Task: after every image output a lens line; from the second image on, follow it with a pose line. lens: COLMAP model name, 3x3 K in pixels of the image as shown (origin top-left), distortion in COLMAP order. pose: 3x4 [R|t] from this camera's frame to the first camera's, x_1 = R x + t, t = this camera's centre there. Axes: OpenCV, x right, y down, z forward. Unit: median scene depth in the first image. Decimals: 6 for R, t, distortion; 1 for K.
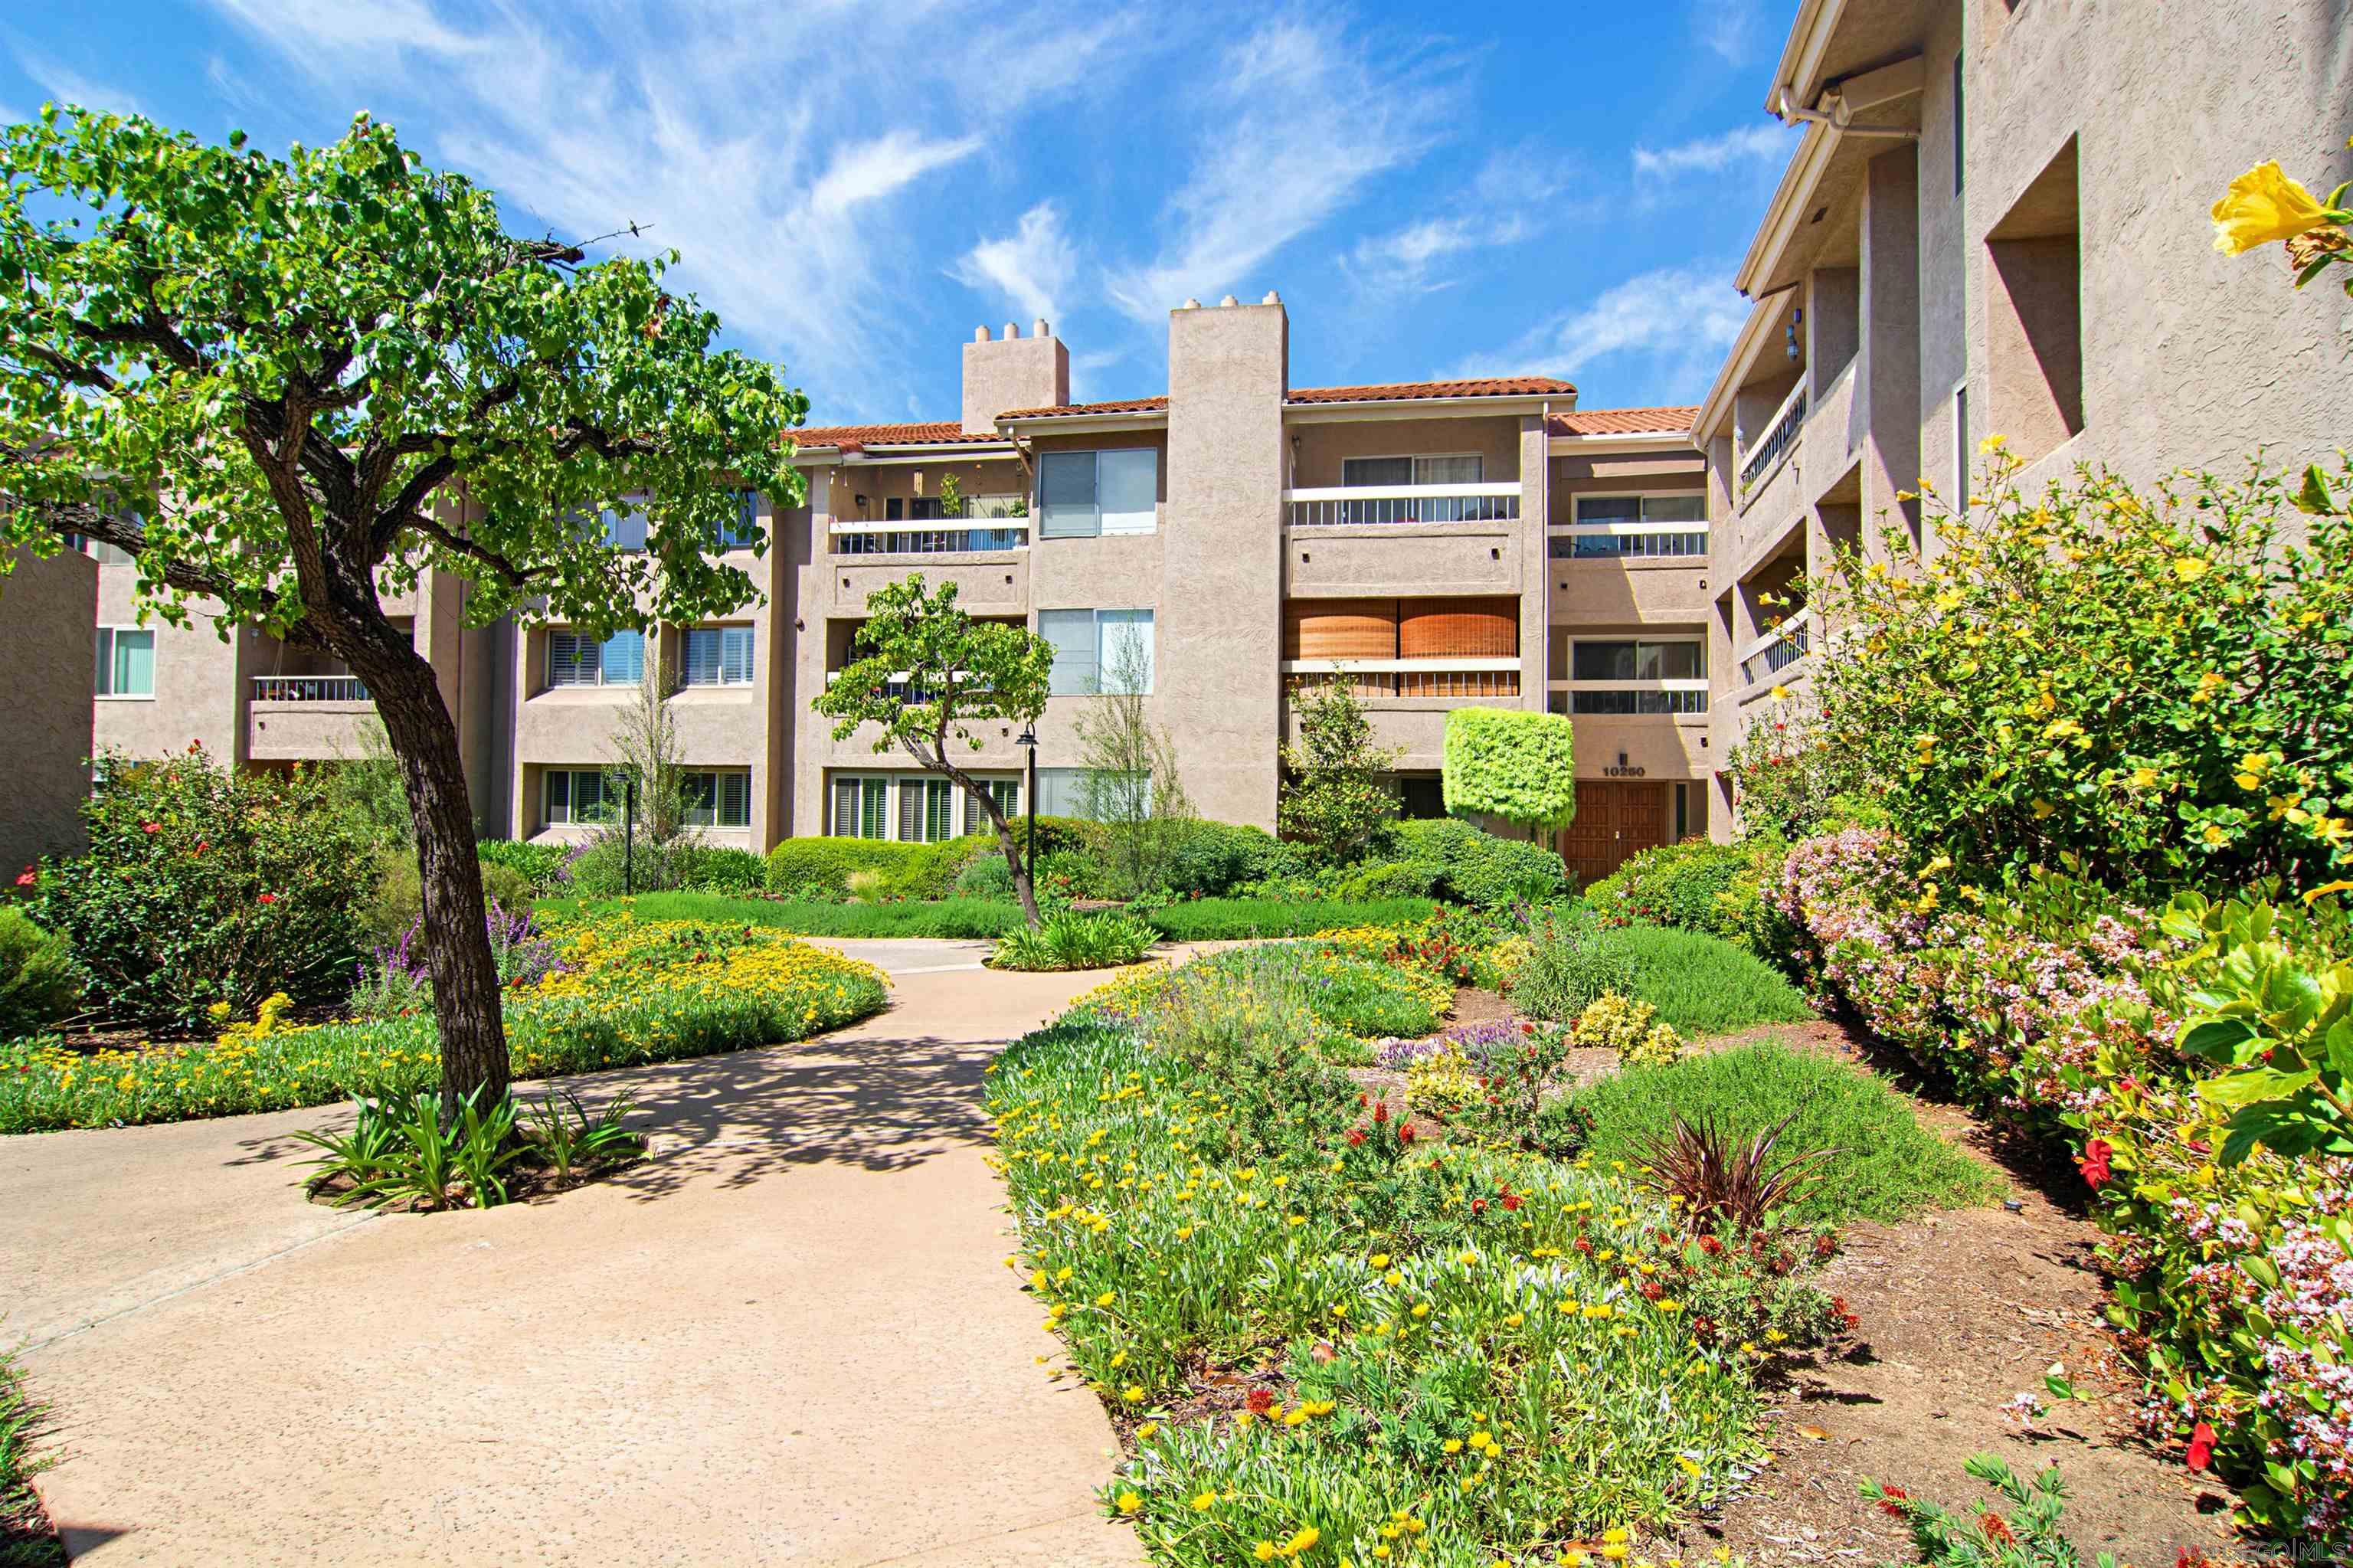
lens RADIAL K [[1375.8, 0, 1176.5], [0, 1375.8, 784.0], [0, 0, 1]] dist [-0.012820, -0.000286]
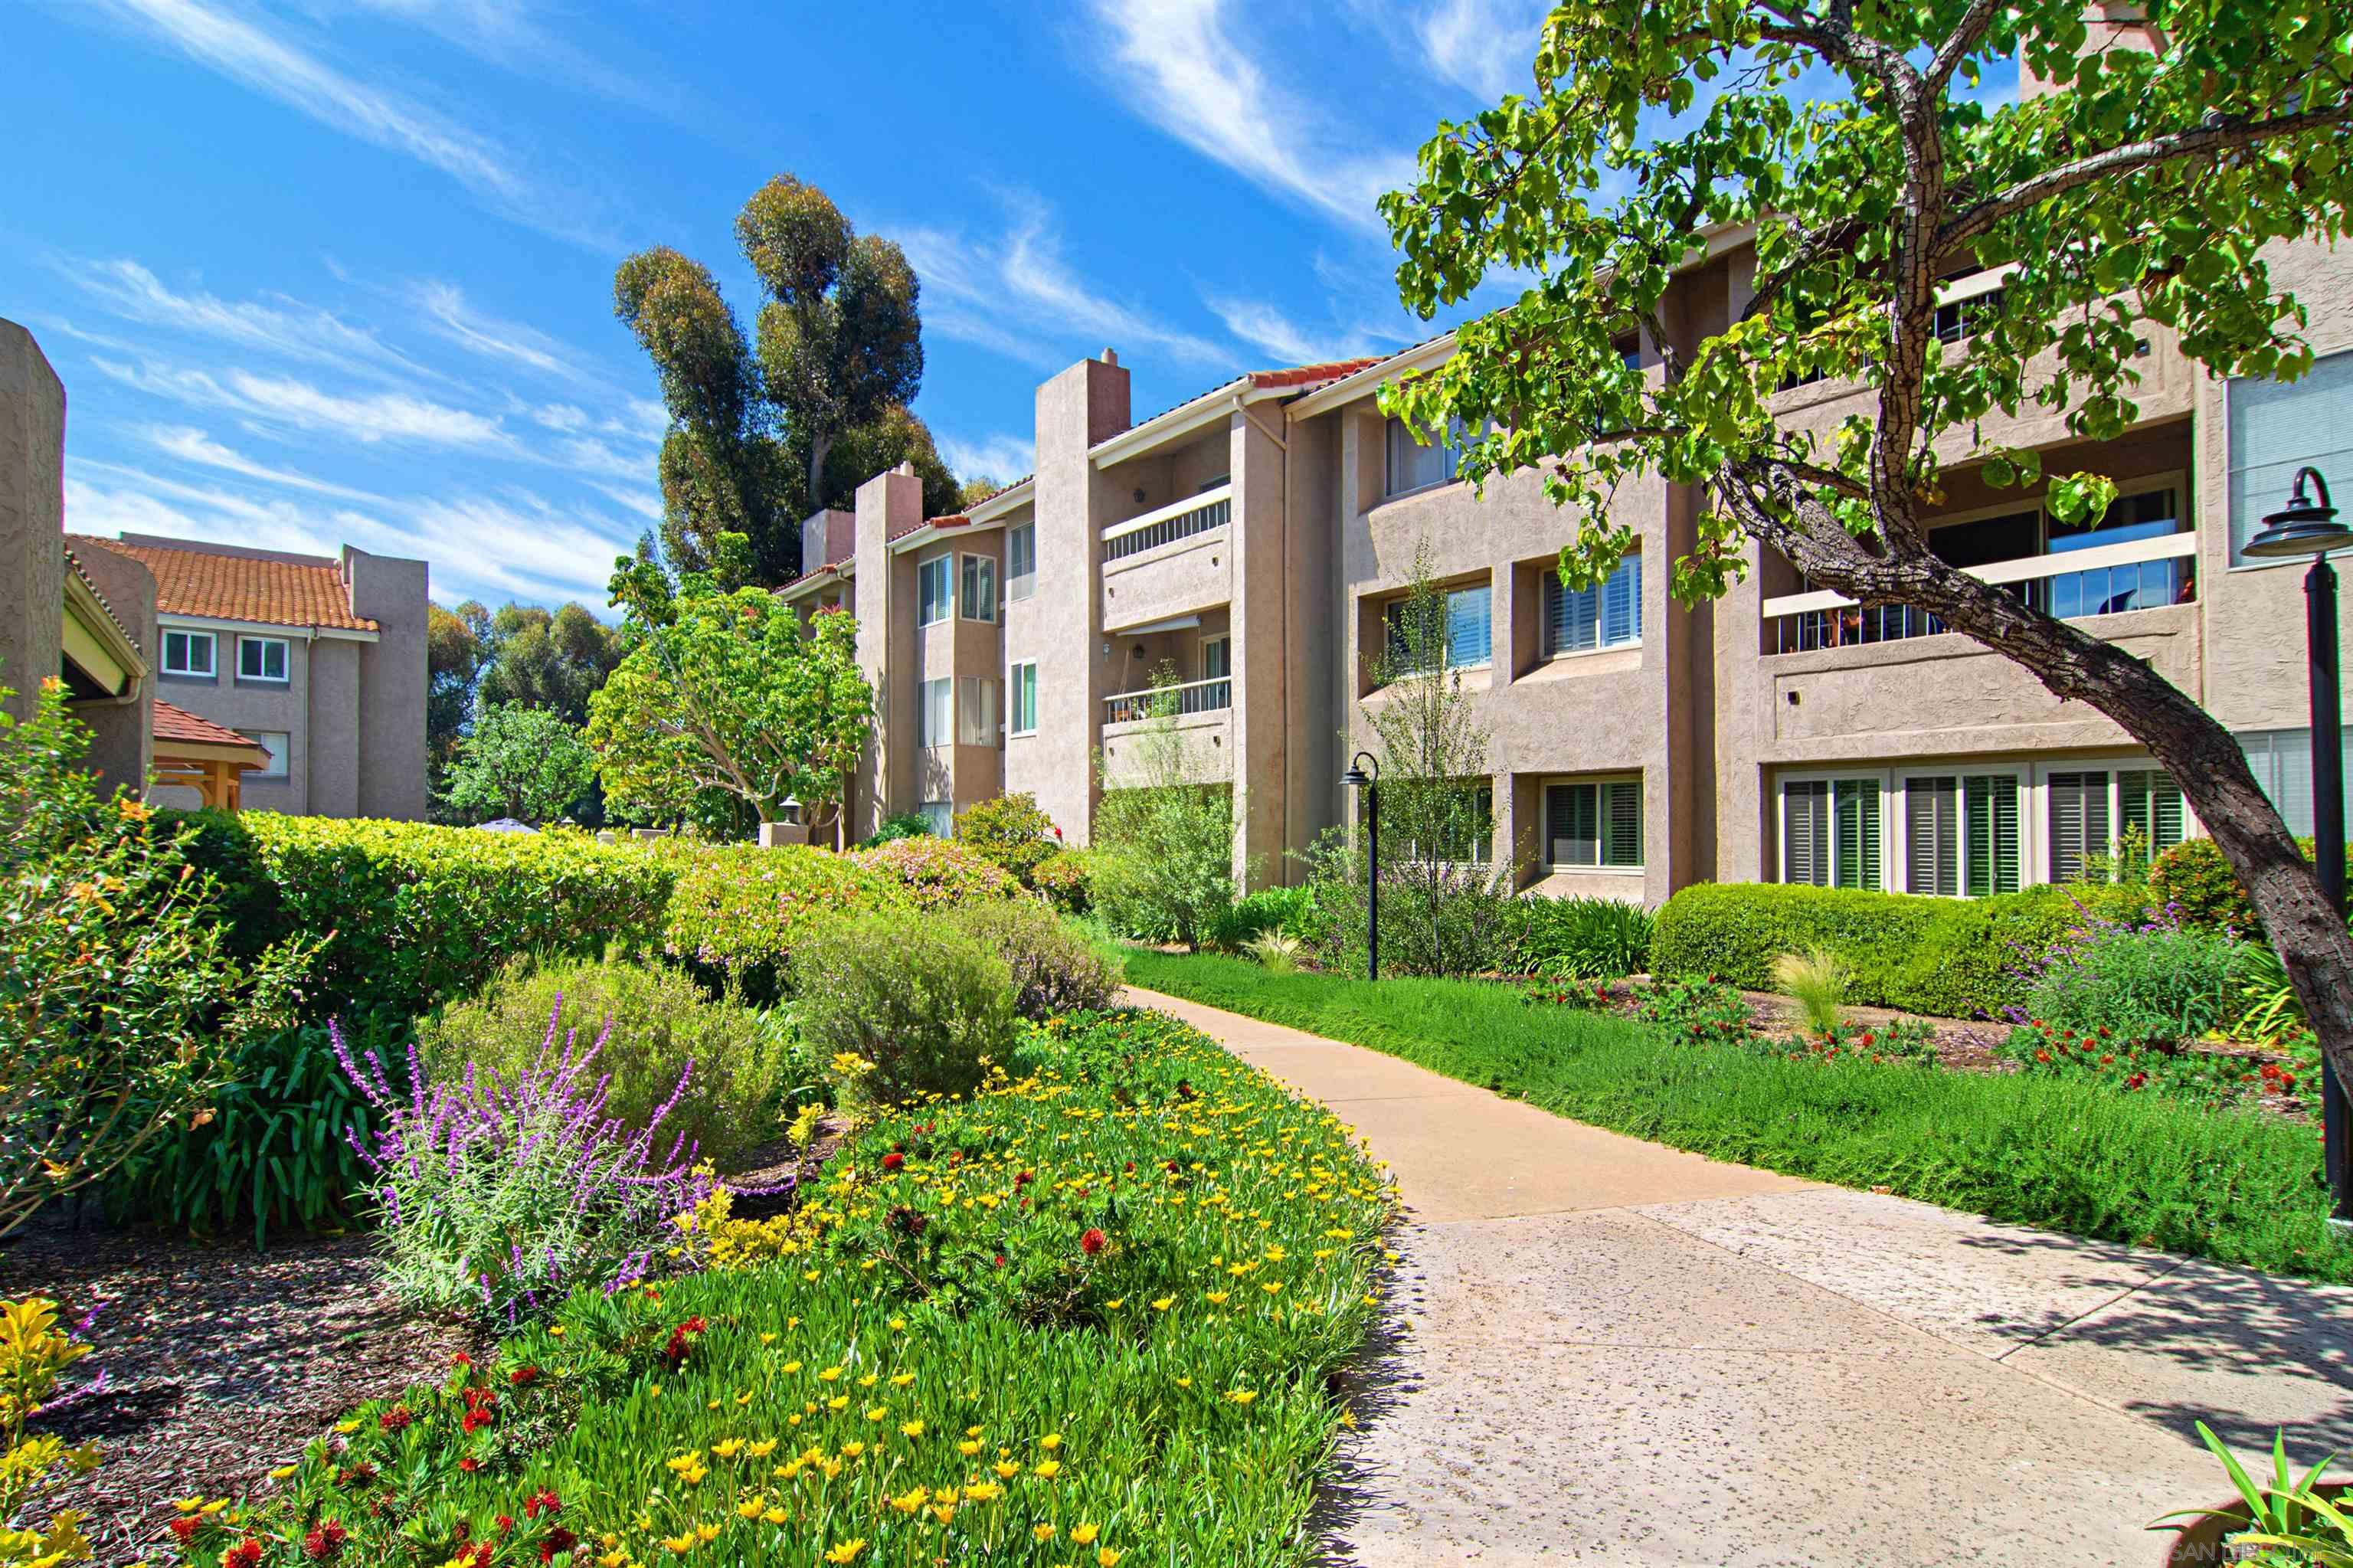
lens RADIAL K [[1346.2, 0, 1176.5], [0, 1346.2, 784.0], [0, 0, 1]] dist [0.001659, 0.000257]
pose [[0.744664, -0.038799, -0.666311, -0.062380], [0.015449, 0.999043, -0.040908, 0.015996], [0.667261, 0.020169, 0.744551, 0.416123]]
